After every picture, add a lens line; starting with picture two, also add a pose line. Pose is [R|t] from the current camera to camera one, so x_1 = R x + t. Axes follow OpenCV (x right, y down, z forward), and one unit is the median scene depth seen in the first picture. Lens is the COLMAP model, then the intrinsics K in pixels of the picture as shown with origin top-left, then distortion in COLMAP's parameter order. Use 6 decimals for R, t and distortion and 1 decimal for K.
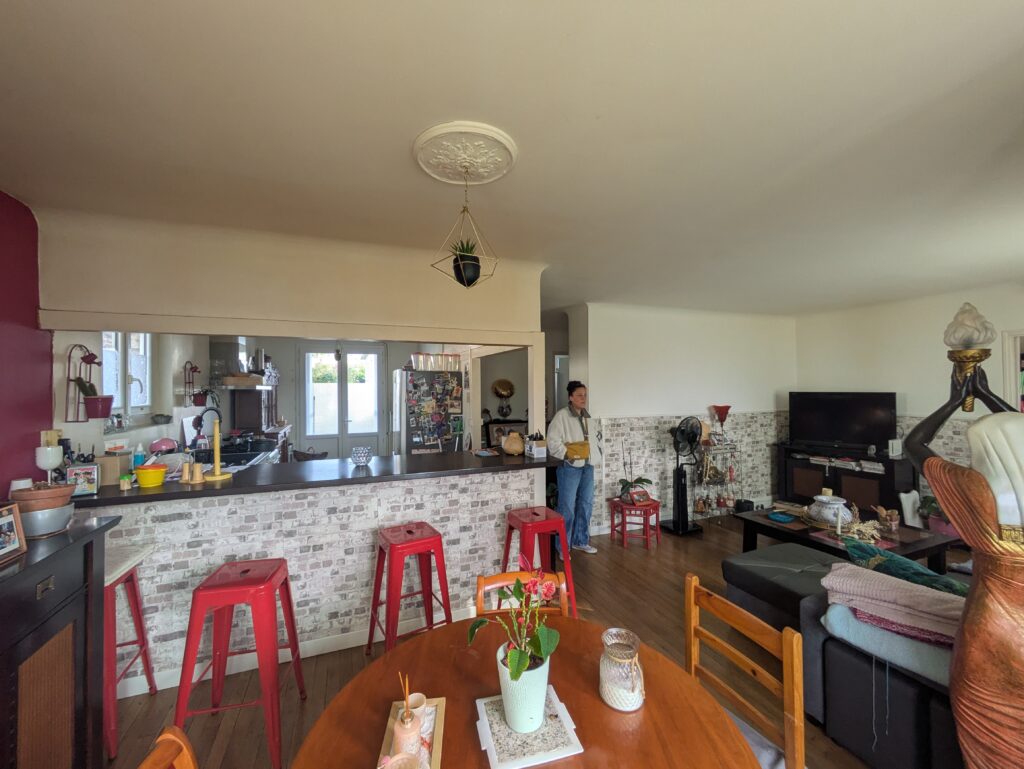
lens RADIAL K [[406.8, 0, 510.7], [0, 406.8, 383.9], [0, 0, 1]] dist [0.000676, 0.000169]
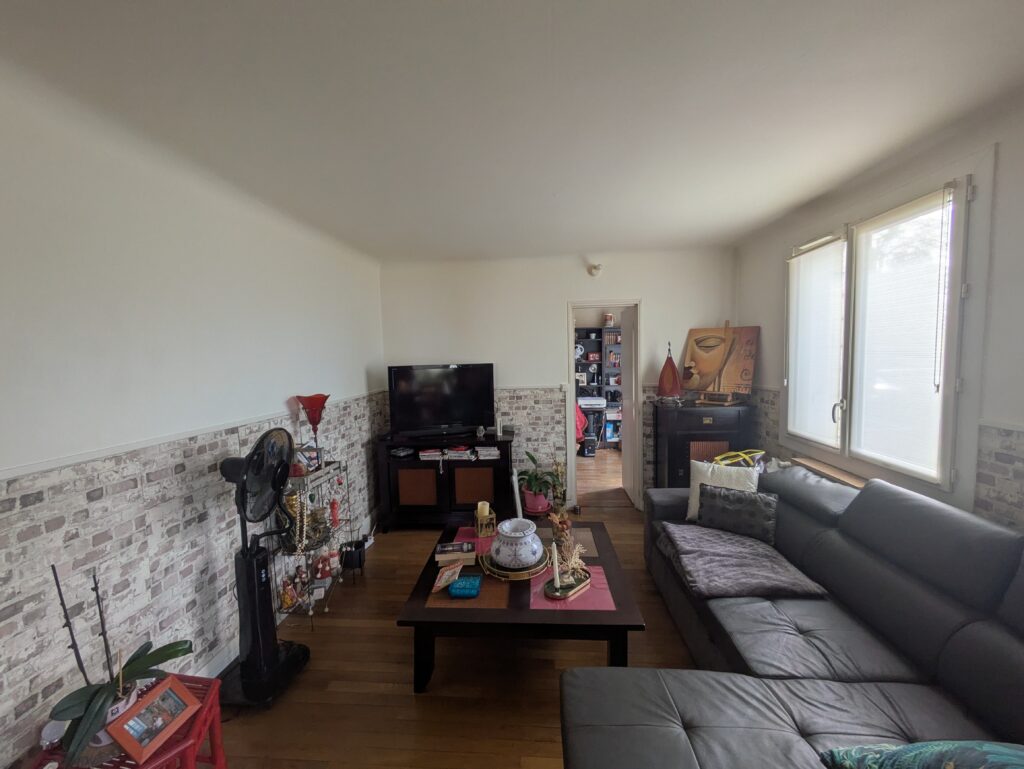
lens RADIAL K [[406.8, 0, 509.0], [0, 406.8, 385.4], [0, 0, 1]] dist [0.000676, 0.000169]
pose [[0.448400, -0.070807, 0.891024, 0.158070], [0.018662, 0.997382, 0.069867, 0.007336], [-0.893638, -0.014700, 0.448547, 0.543339]]
